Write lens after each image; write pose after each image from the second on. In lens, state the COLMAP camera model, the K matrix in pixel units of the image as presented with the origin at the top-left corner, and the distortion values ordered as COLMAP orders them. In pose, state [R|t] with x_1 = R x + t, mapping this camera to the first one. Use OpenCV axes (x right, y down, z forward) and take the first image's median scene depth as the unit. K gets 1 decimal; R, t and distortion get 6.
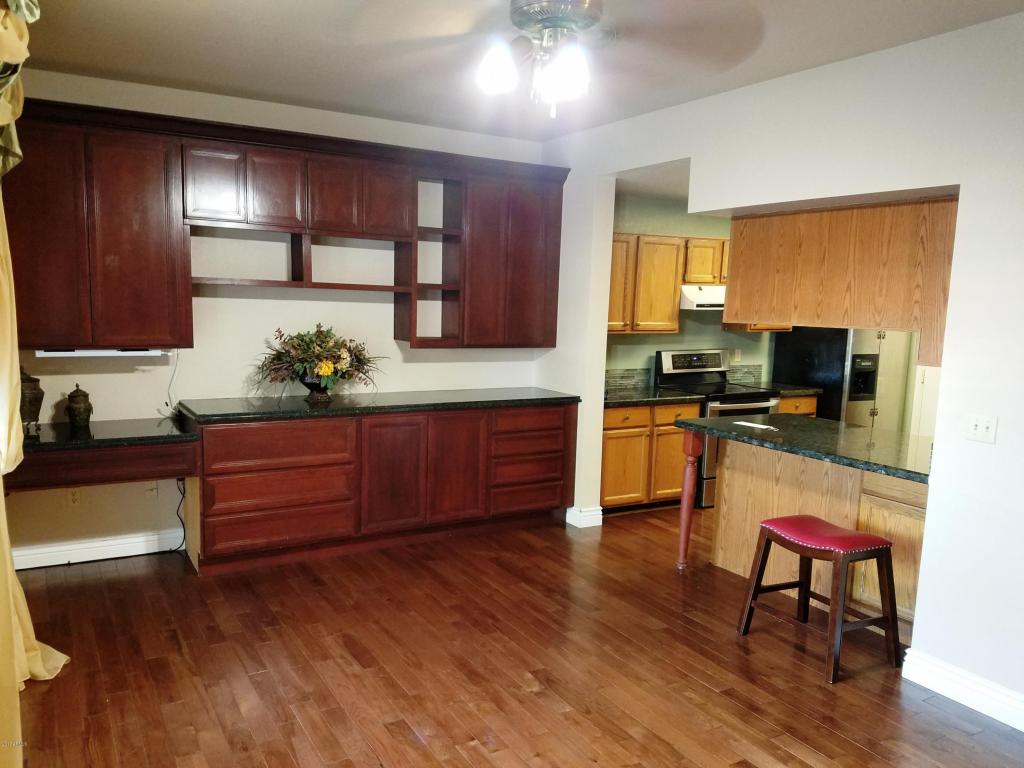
lens RADIAL K [[788.5, 0, 488.8], [0, 788.5, 405.6], [0, 0, 1]] dist [0.202819, -0.346598]
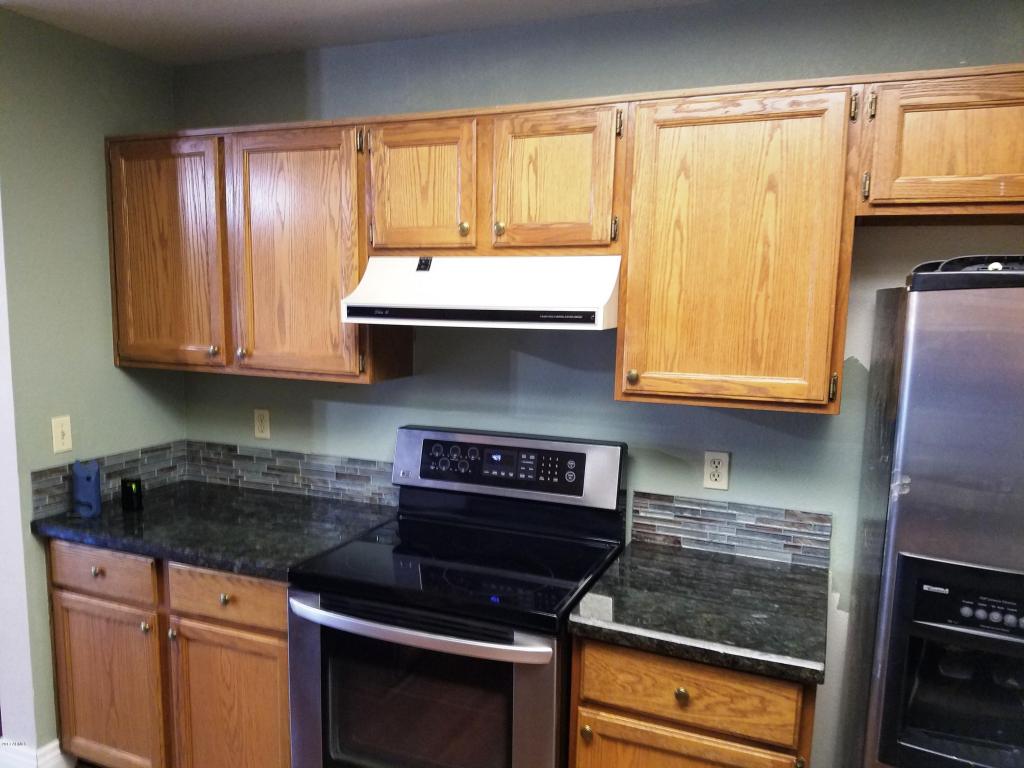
lens RADIAL K [[788.5, 0, 488.8], [0, 788.5, 405.6], [0, 0, 1]] dist [0.202819, -0.346598]
pose [[0.601695, 0.101794, -0.792213, 0.560721], [-0.111351, 0.992850, 0.043003, -0.101807], [0.790926, 0.062340, 0.608728, 0.805147]]
